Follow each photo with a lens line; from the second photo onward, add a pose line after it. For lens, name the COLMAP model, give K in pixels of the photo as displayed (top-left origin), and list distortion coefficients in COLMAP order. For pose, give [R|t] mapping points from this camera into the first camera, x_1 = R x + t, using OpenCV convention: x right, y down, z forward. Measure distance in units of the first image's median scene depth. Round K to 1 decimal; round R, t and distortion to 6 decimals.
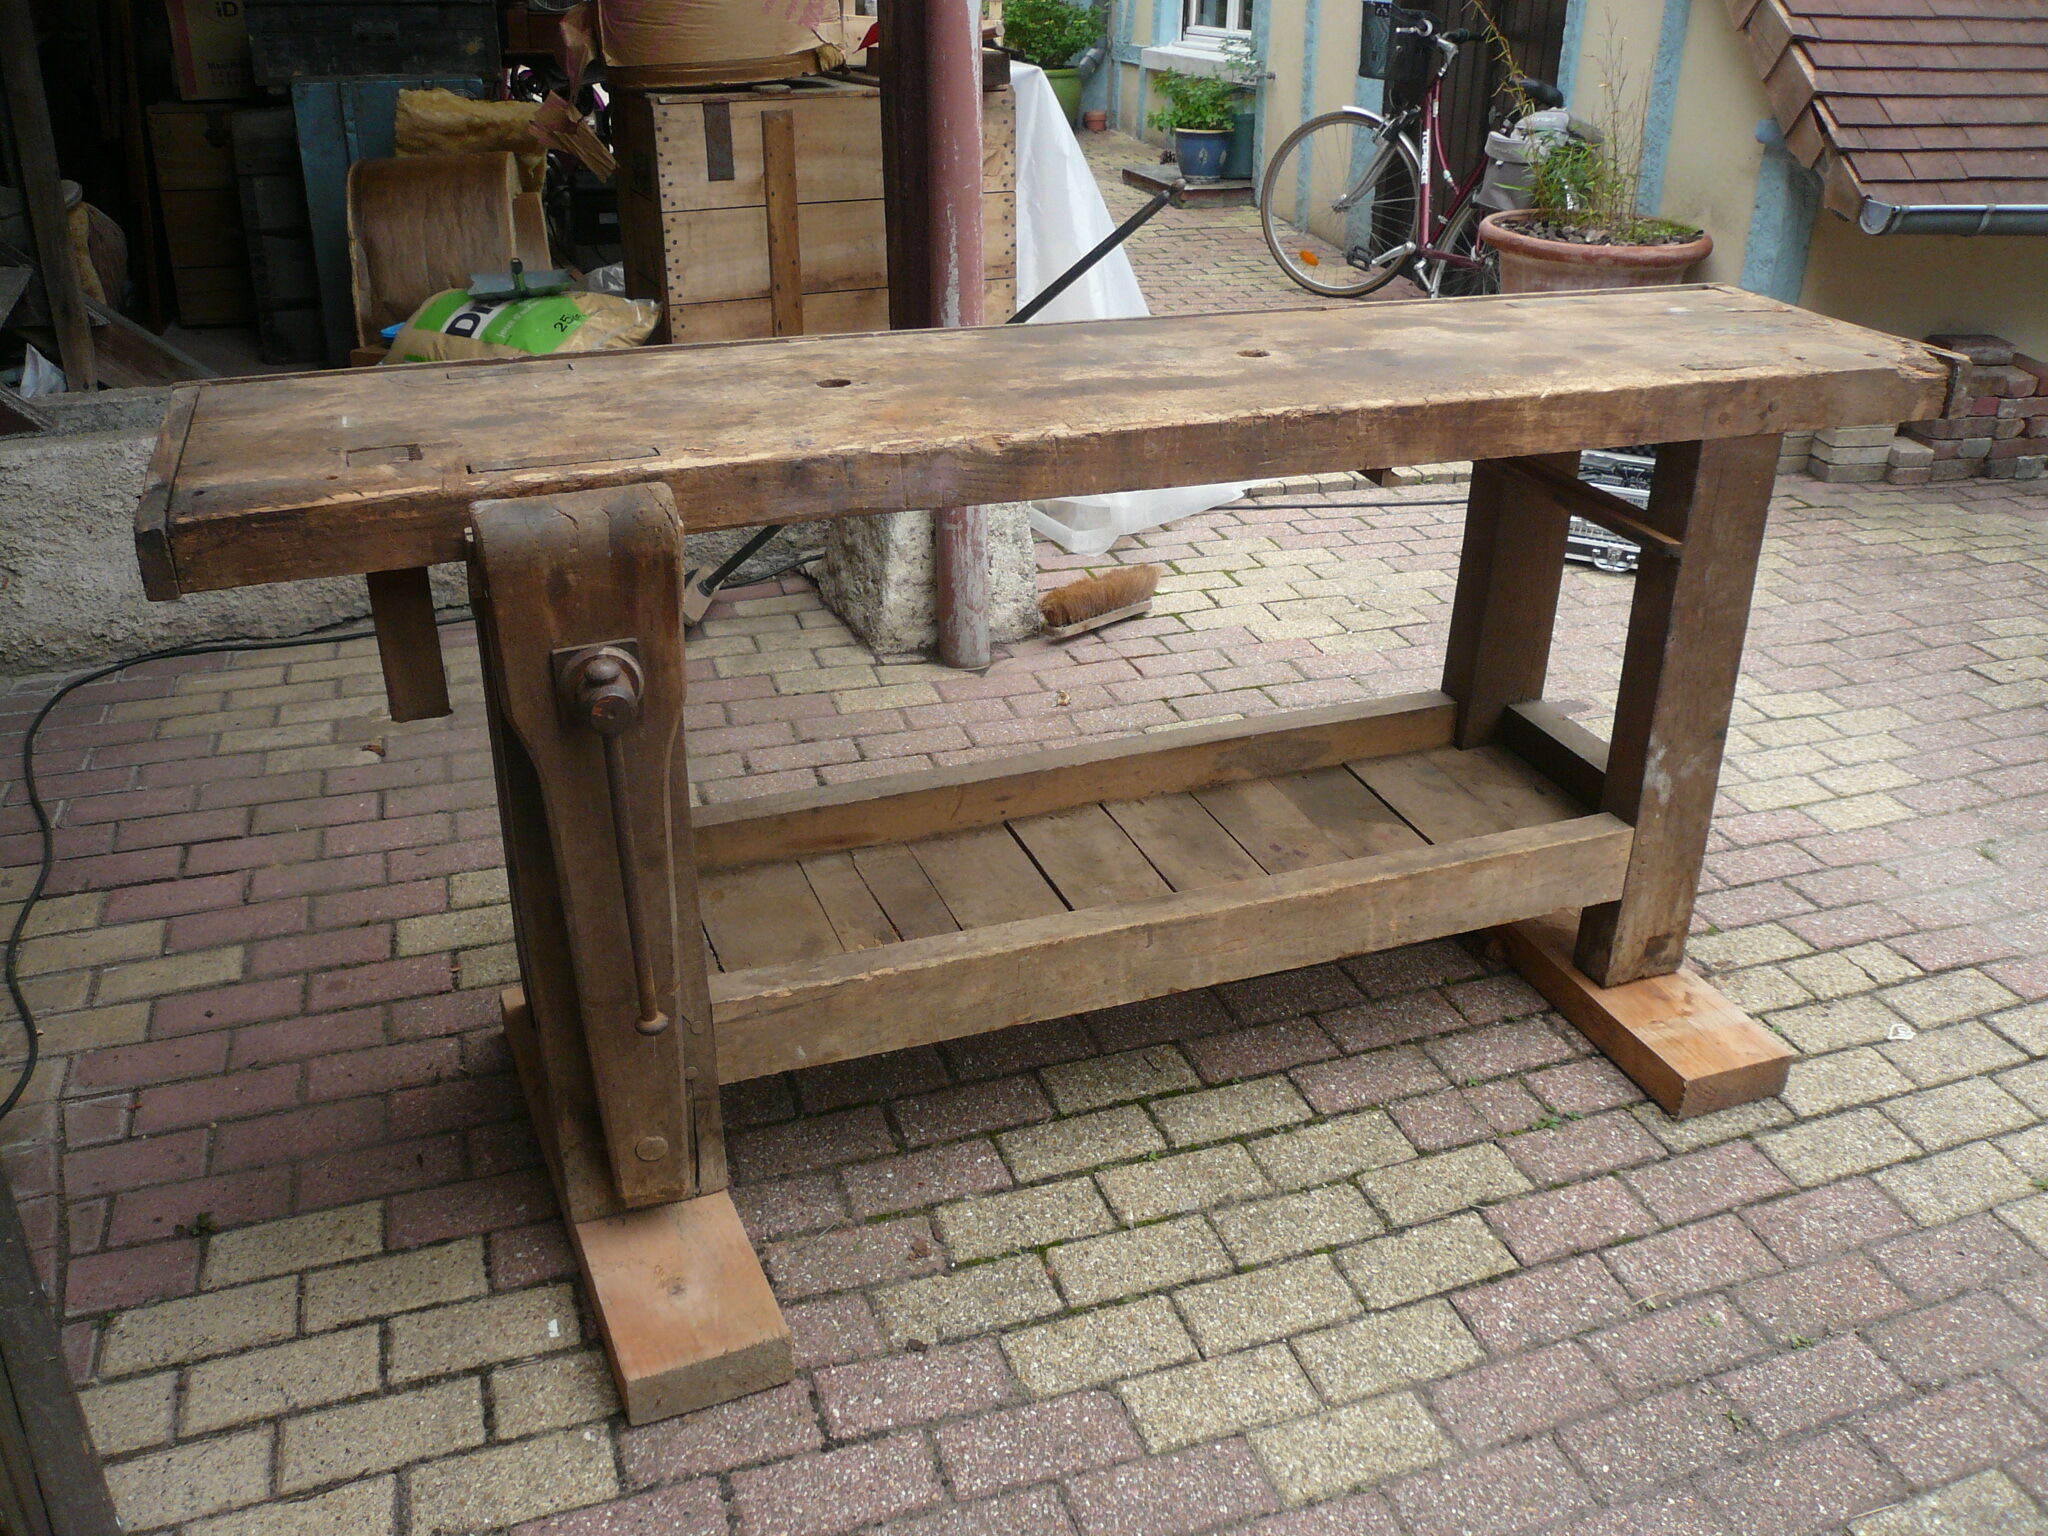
lens RADIAL K [[1704.4, 0, 1037.1], [0, 1704.4, 761.2], [0, 0, 1]] dist [-0.096773, 0.058423]
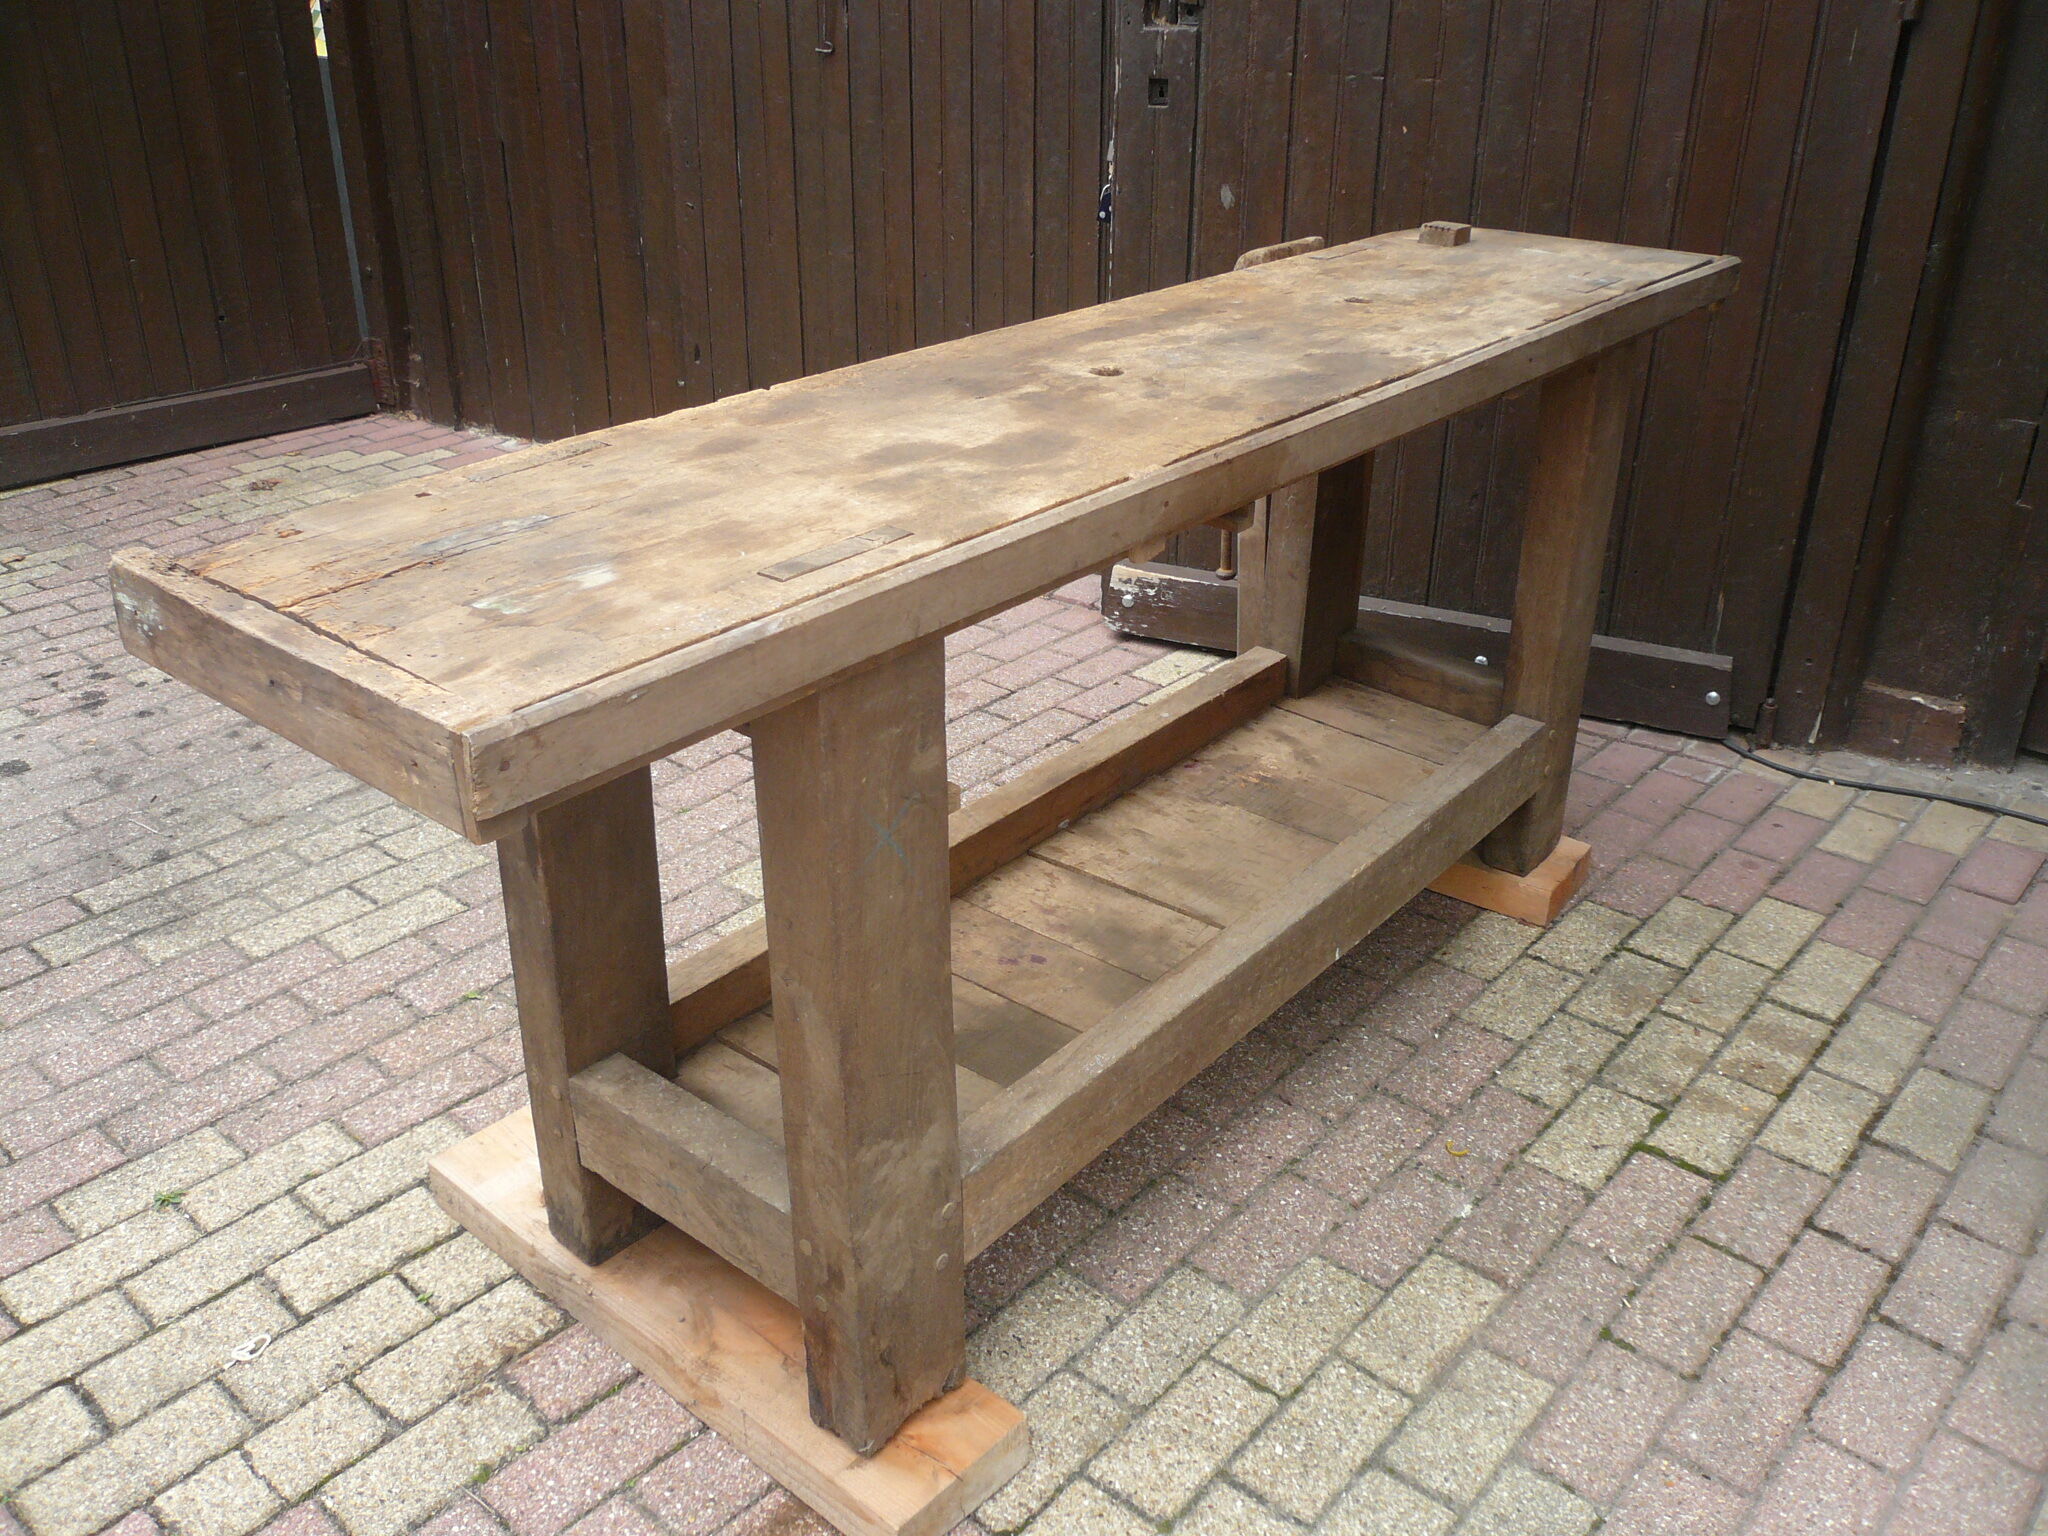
lens RADIAL K [[1704.4, 0, 1037.1], [0, 1704.4, 761.2], [0, 0, 1]] dist [-0.096773, 0.058423]
pose [[-0.868714, 0.200674, -0.452842, 0.641906], [-0.239022, 0.630915, 0.738116, -0.818444], [0.433826, 0.749450, -0.500119, 1.716466]]
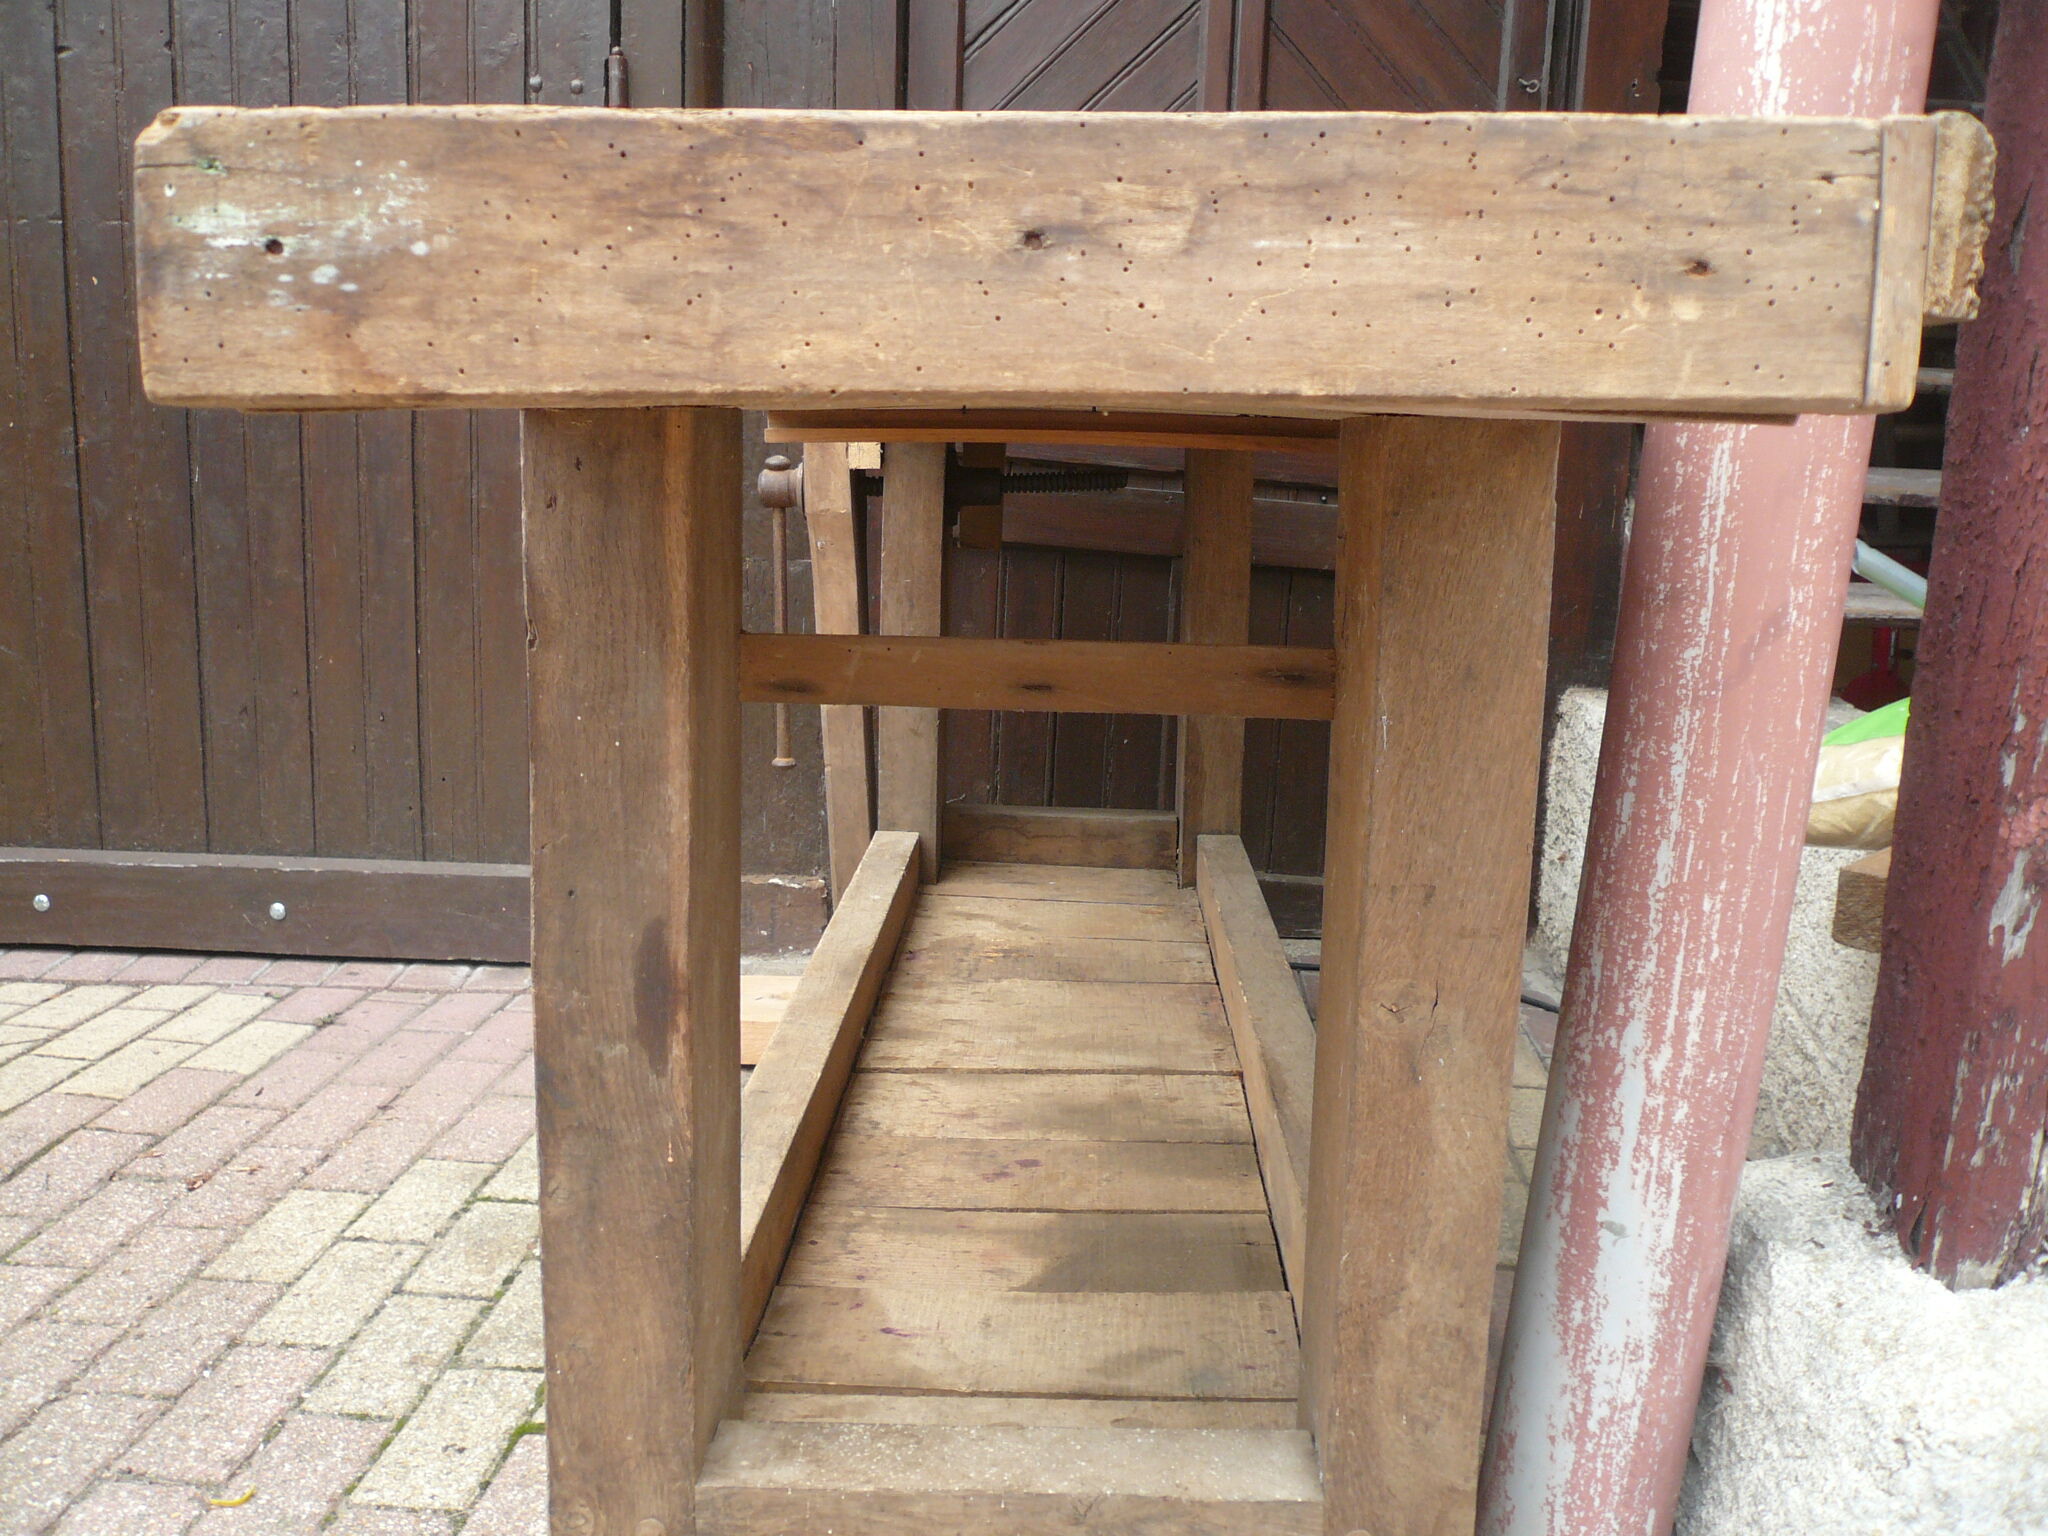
lens RADIAL K [[1704.4, 0, 1037.1], [0, 1704.4, 761.2], [0, 0, 1]] dist [-0.096773, 0.058423]
pose [[-0.391196, 0.144753, -0.908852, 0.393440], [-0.443226, 0.835846, 0.323903, -0.530375], [0.806546, 0.529536, -0.262822, 1.752043]]
